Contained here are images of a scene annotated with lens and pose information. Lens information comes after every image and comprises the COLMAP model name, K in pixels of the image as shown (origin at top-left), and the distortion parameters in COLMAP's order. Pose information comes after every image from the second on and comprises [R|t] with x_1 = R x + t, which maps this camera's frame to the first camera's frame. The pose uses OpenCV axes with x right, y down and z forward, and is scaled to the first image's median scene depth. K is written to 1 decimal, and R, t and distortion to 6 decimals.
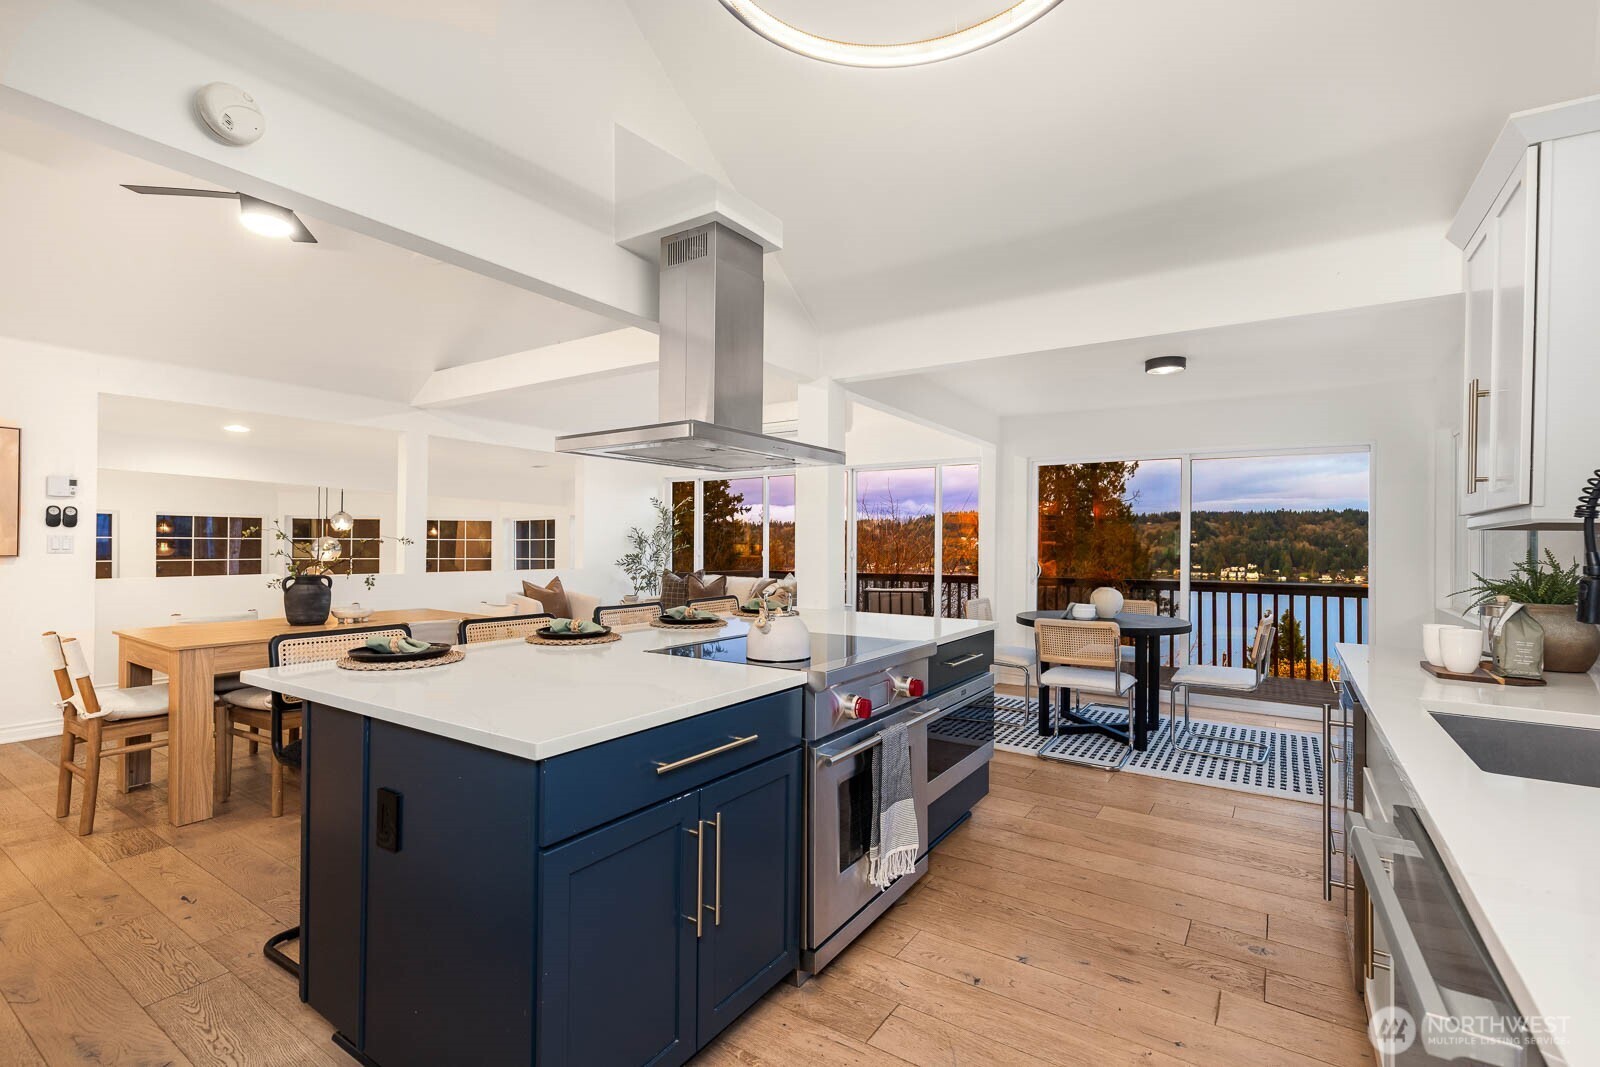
lens RADIAL K [[722.3, 0, 800.0], [0, 722.3, 533.5], [0, 0, 1]] dist [0.002152, -0.000166]
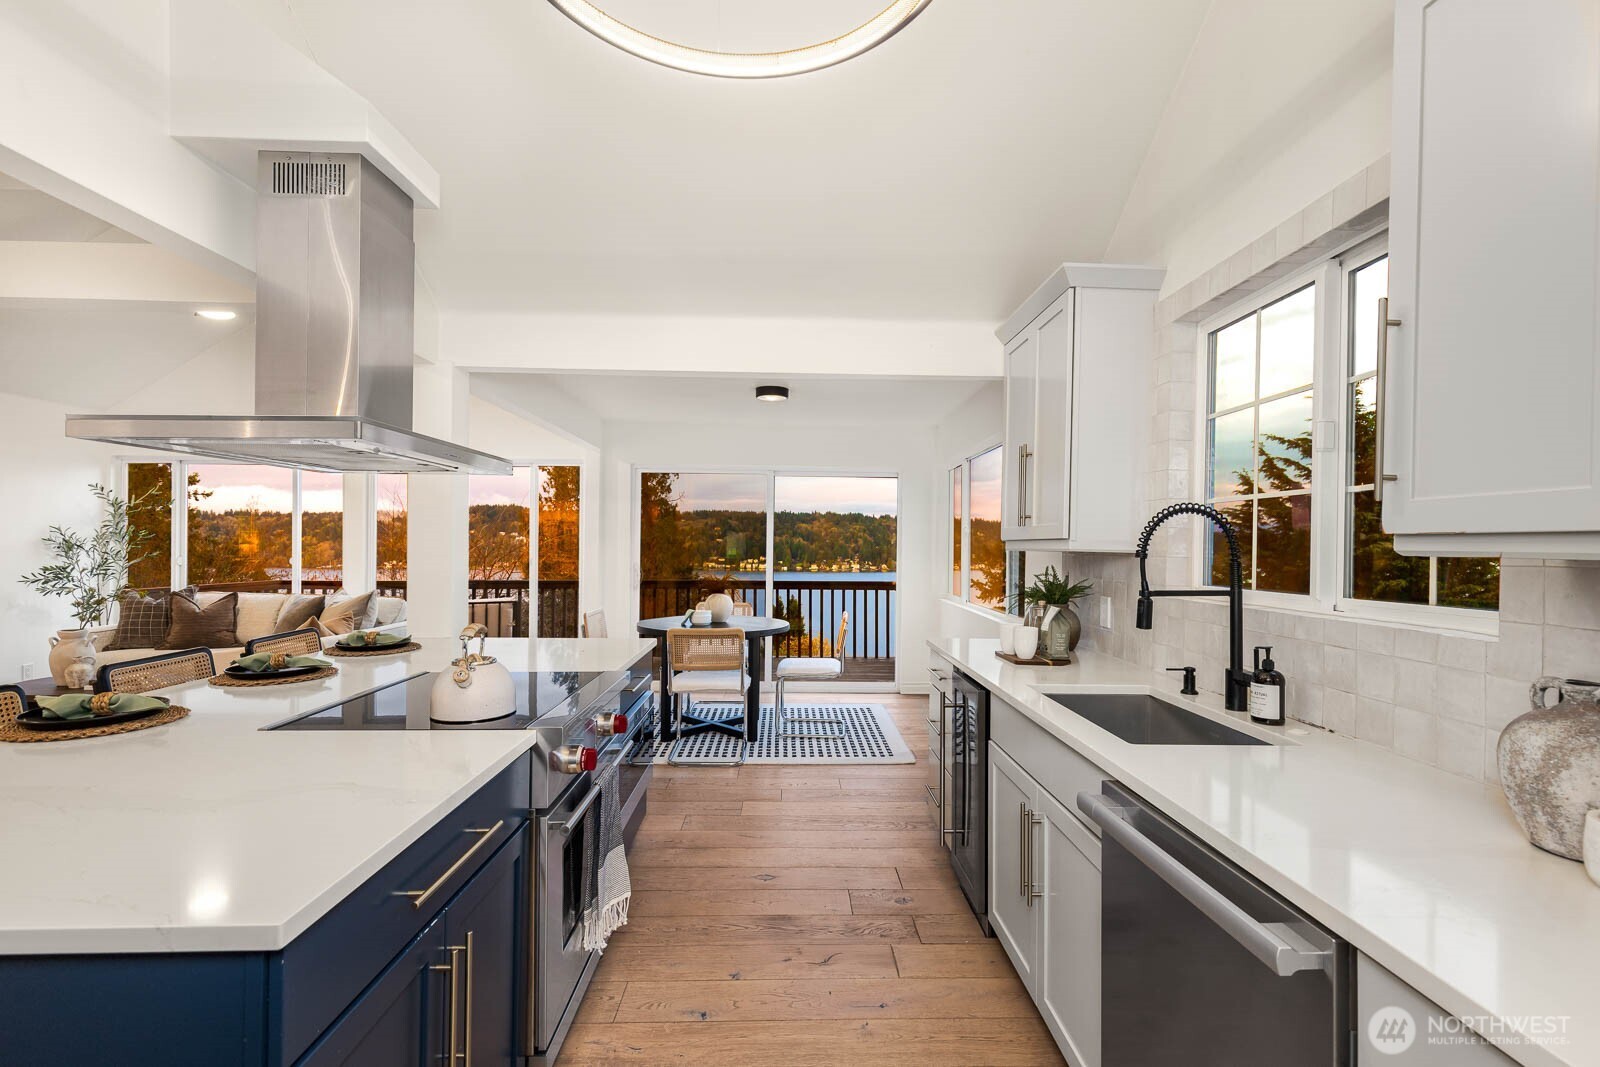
lens RADIAL K [[726.5, 0, 805.1], [0, 726.5, 536.4], [0, 0, 1]] dist [0.008146, -0.000097]
pose [[0.816035, 0.003375, 0.577992, -0.114594], [-0.009460, 0.999927, 0.007517, -0.023455], [-0.577925, -0.011602, 0.816008, 0.058320]]
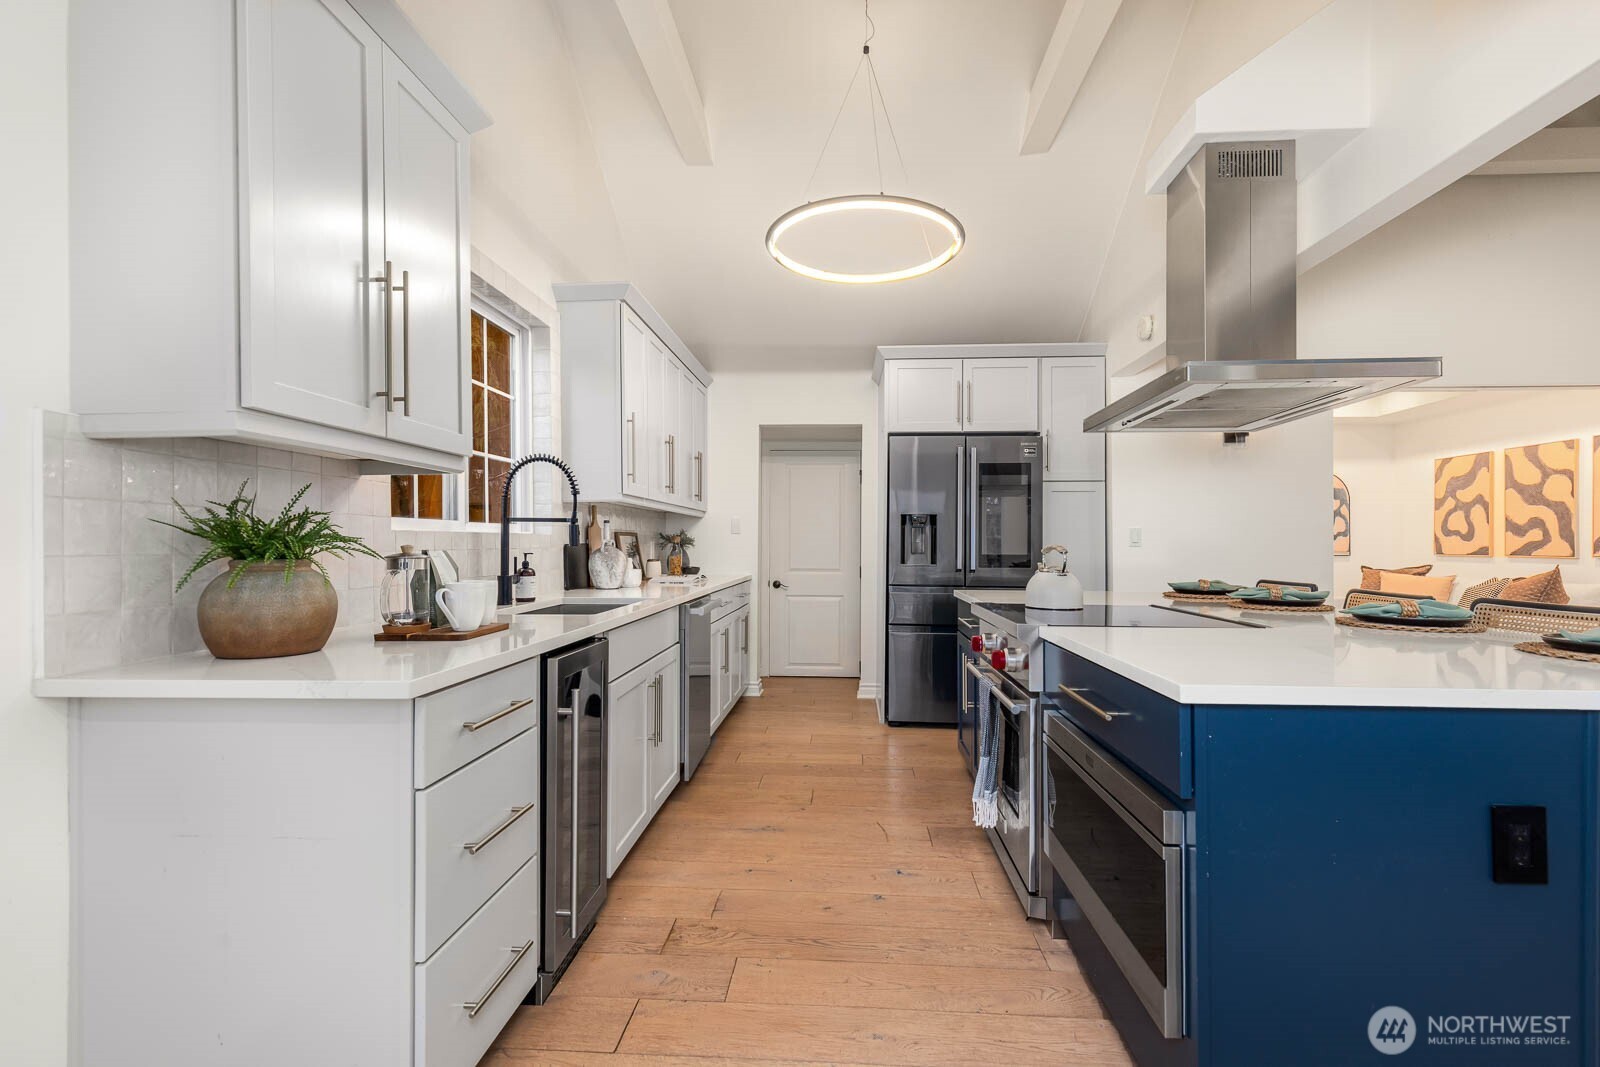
lens RADIAL K [[726.5, 0, 805.1], [0, 726.5, 536.4], [0, 0, 1]] dist [0.008146, -0.000097]
pose [[-0.862639, -0.013388, -0.505643, 0.513942], [-0.000828, 0.999686, -0.025055, 0.048672], [0.505820, -0.021194, -0.862379, 1.019865]]
